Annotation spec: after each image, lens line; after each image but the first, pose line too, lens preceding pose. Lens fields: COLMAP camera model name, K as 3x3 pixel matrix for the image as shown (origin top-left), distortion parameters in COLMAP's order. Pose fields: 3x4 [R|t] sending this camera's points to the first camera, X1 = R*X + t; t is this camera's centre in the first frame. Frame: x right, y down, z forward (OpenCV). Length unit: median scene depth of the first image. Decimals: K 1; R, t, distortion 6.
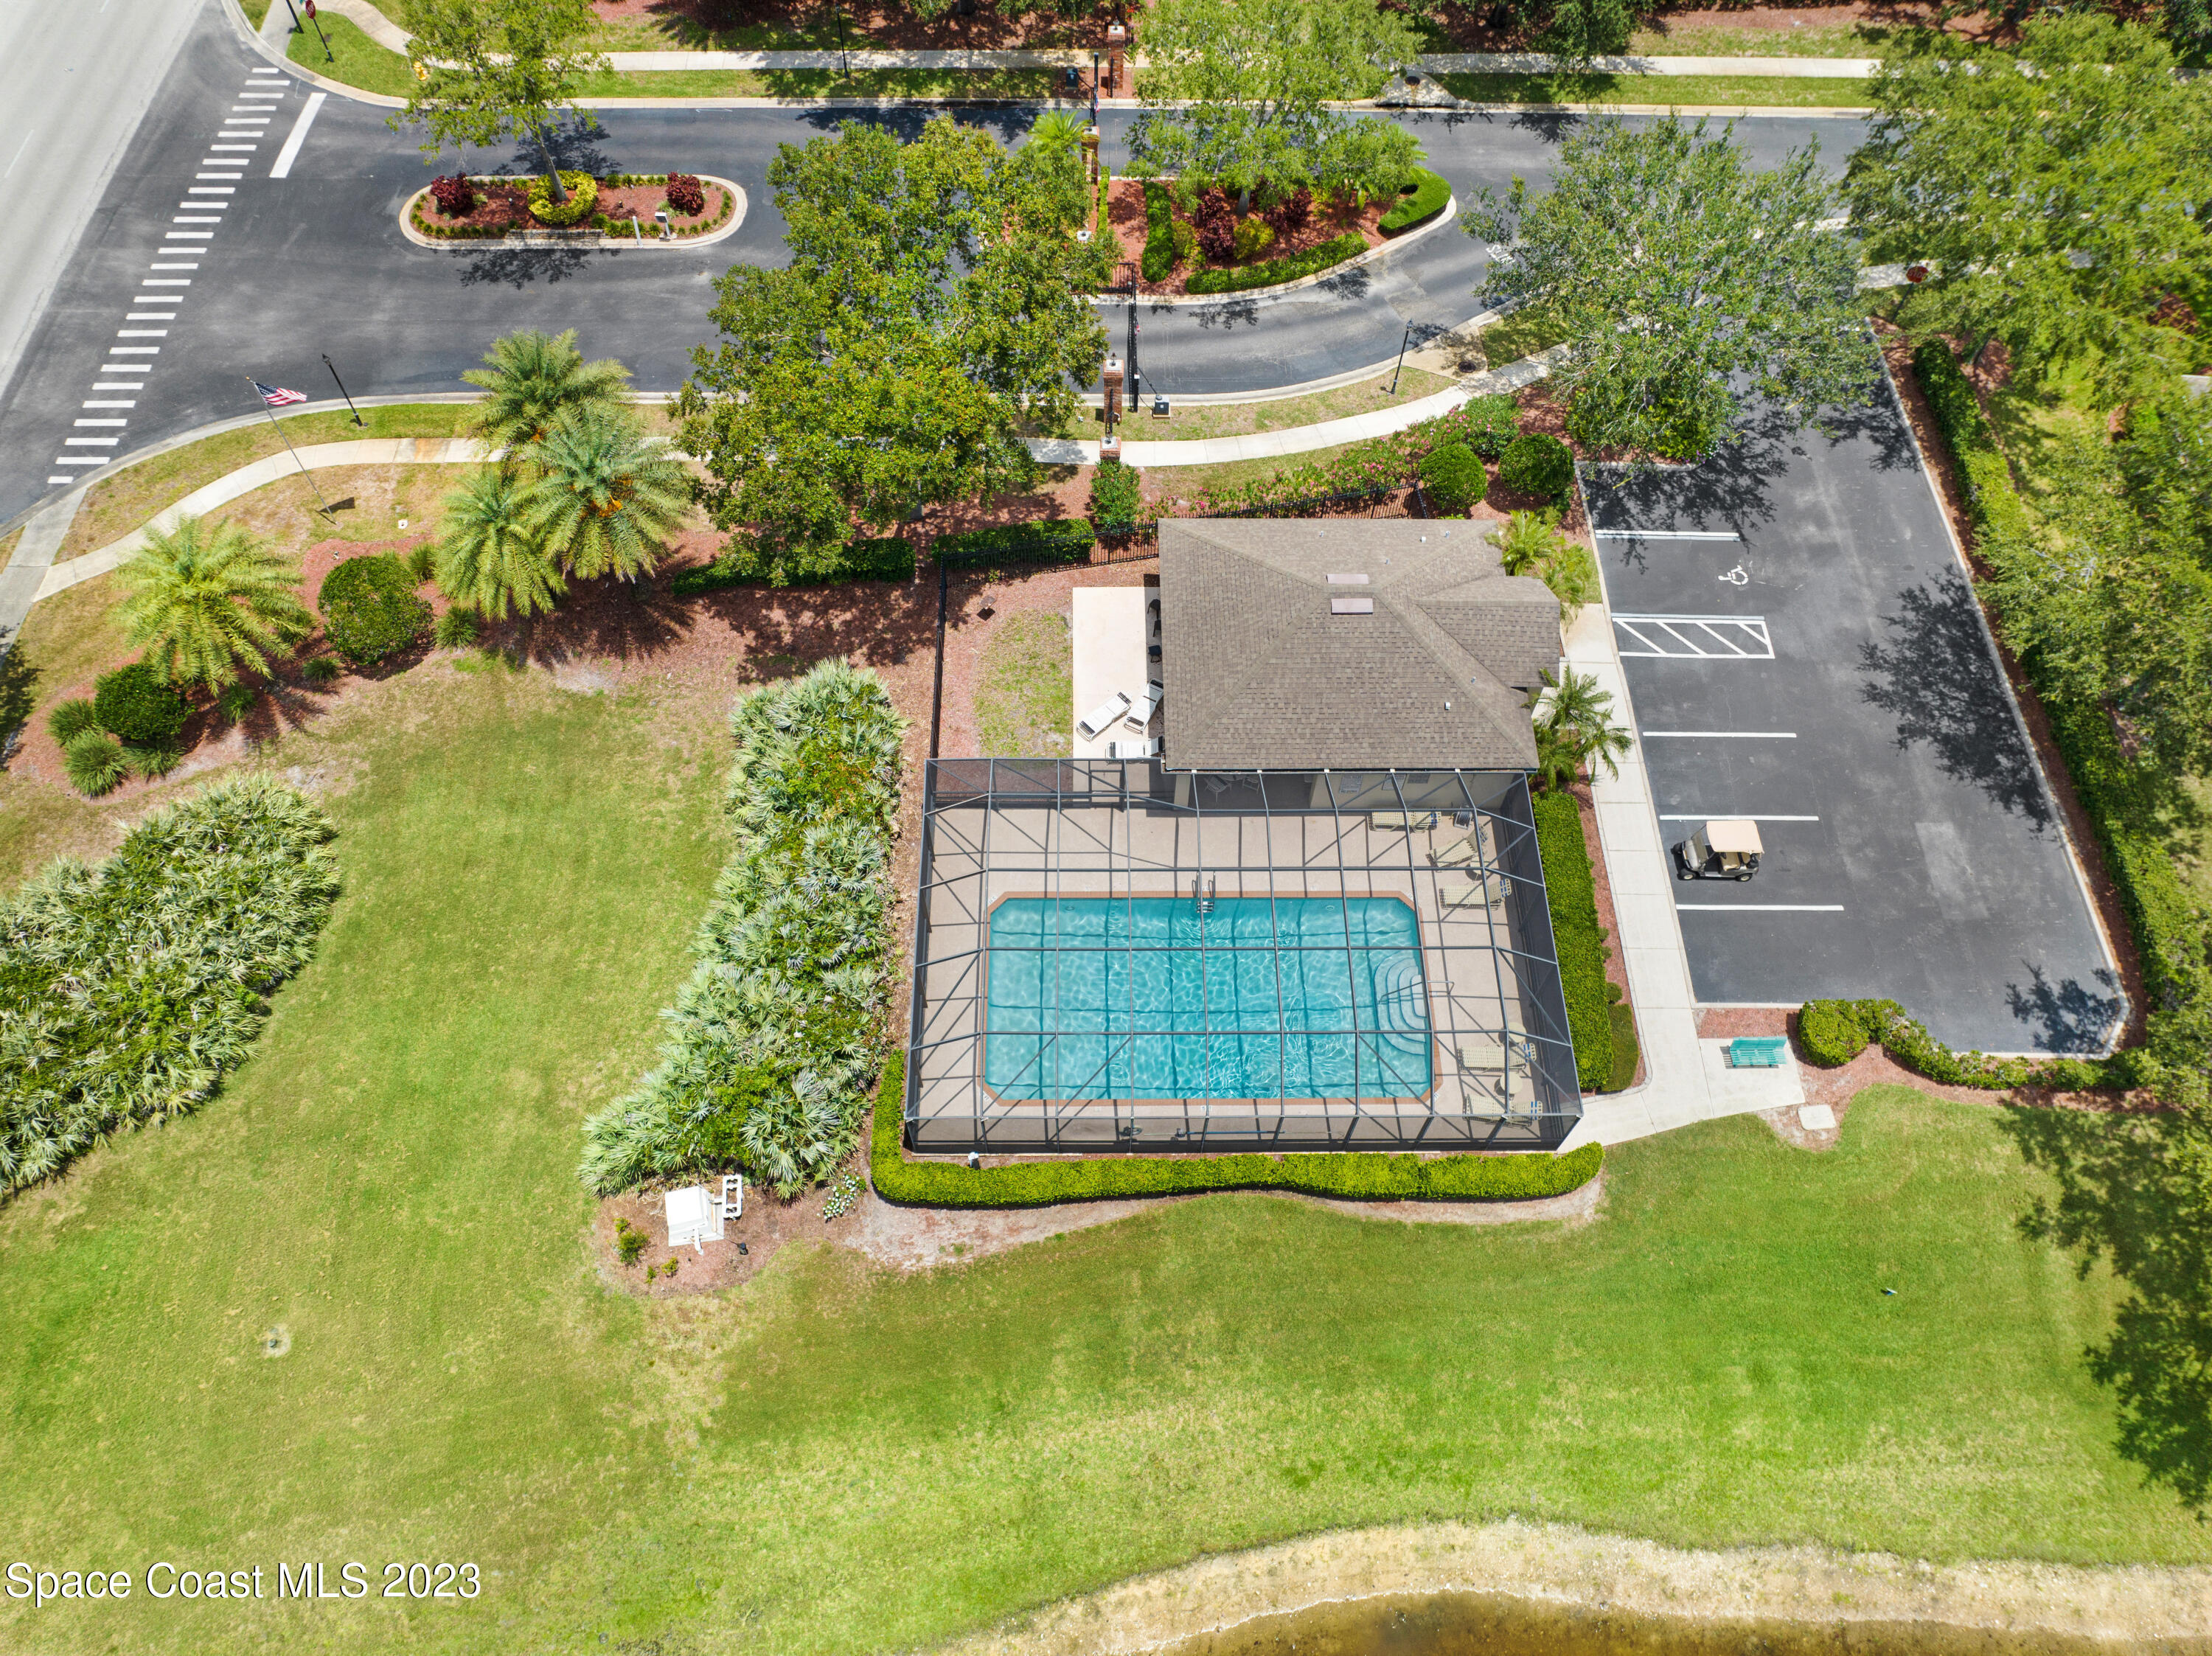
lens RADIAL K [[1553.7, 0, 1062.9], [0, 1553.7, 801.0], [0, 0, 1]] dist [-0.041593, 0.002496]
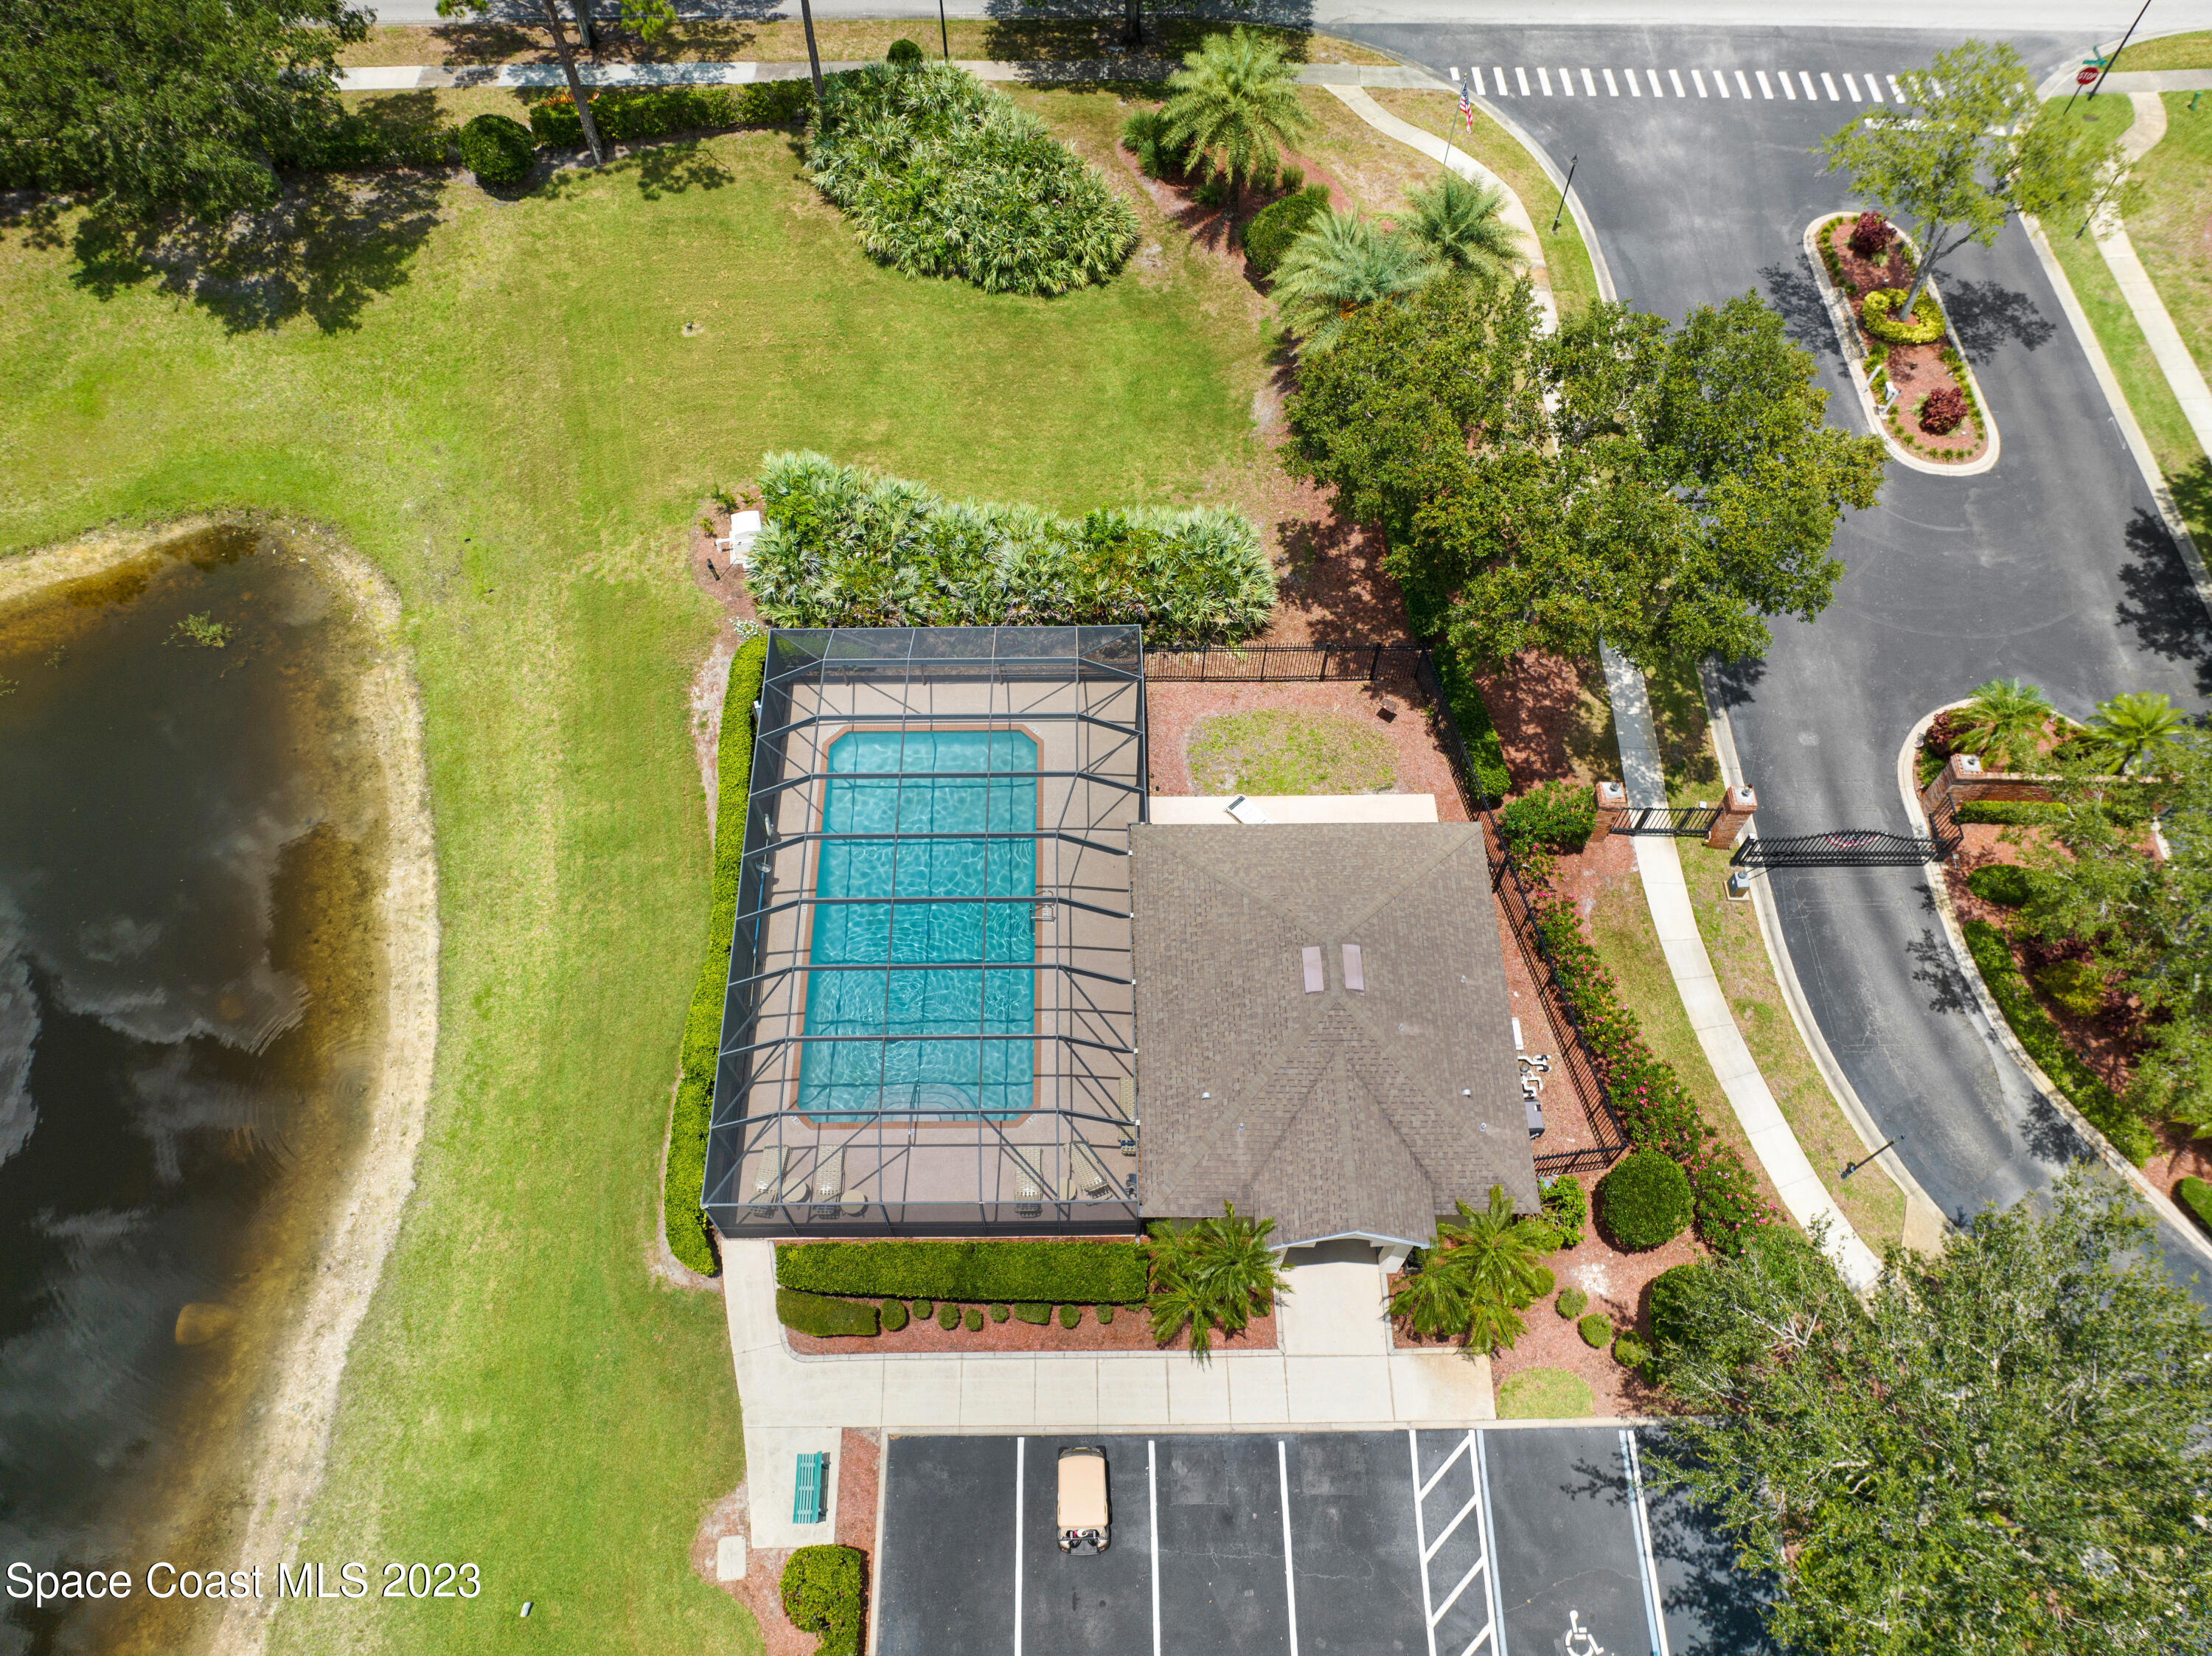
lens RADIAL K [[1557.8, 0, 1141.4], [0, 1557.8, 817.9], [0, 0, 1]] dist [-0.044415, 0.009655]
pose [[0.026974, 0.855316, -0.517404, 0.481341], [-0.859994, 0.283711, 0.424167, -0.372691], [0.509590, 0.433523, 0.743220, 0.262301]]
